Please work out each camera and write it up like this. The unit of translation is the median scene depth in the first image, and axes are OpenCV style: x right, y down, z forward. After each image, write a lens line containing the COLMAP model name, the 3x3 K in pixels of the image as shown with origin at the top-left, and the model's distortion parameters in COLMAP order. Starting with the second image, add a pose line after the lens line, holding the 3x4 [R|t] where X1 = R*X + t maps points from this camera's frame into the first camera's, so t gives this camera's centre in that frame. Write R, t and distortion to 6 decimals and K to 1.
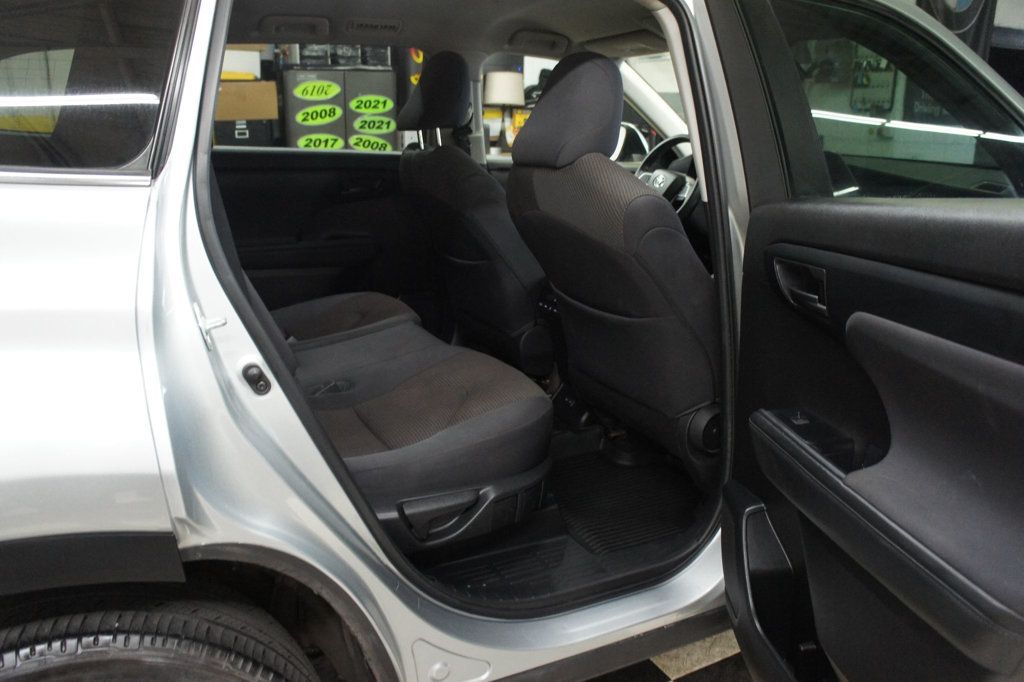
lens RADIAL K [[833.6, 0, 510.8], [0, 833.6, 340.5], [0, 0, 1]] dist [-0.154712, 0.116542]
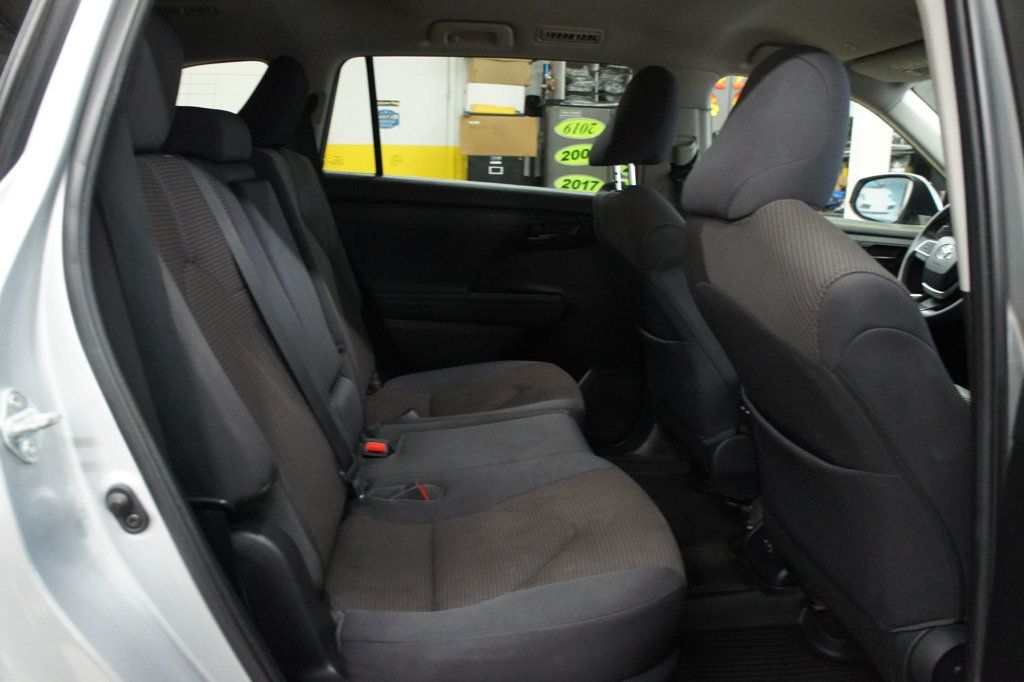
lens RADIAL K [[833.6, 0, 510.5], [0, 833.6, 335.8], [0, 0, 1]] dist [-0.154712, 0.116542]
pose [[0.930422, 0.100678, -0.352390, 0.045295], [-0.123150, 0.991504, -0.041881, -0.024413], [0.345180, 0.082364, 0.934916, 0.119768]]
